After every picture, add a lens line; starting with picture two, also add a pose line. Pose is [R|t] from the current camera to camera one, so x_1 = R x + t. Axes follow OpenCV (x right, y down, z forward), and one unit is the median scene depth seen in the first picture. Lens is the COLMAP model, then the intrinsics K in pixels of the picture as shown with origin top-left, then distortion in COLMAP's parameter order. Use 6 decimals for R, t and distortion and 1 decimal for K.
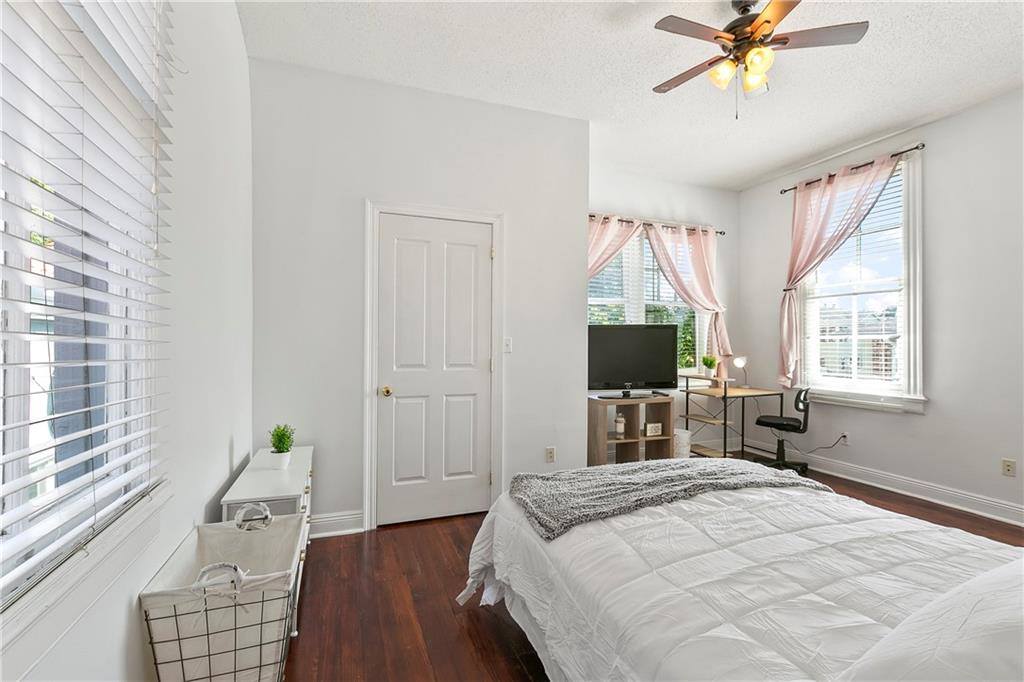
lens RADIAL K [[459.2, 0, 514.8], [0, 459.2, 343.6], [0, 0, 1]] dist [0.001527, -0.000152]
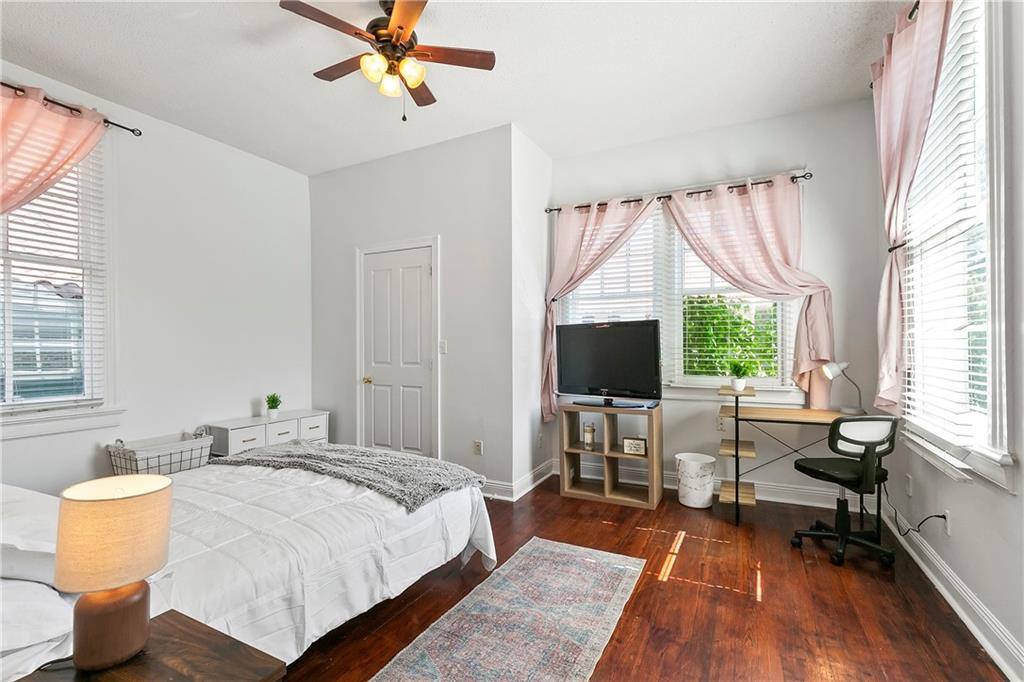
lens RADIAL K [[459.2, 0, 514.8], [0, 459.2, 343.6], [0, 0, 1]] dist [0.001527, -0.000152]
pose [[0.674174, -0.011514, -0.738482, 0.794102], [0.008526, 0.999933, -0.007807, 0.004685], [0.738523, -0.001033, 0.674227, 0.286205]]
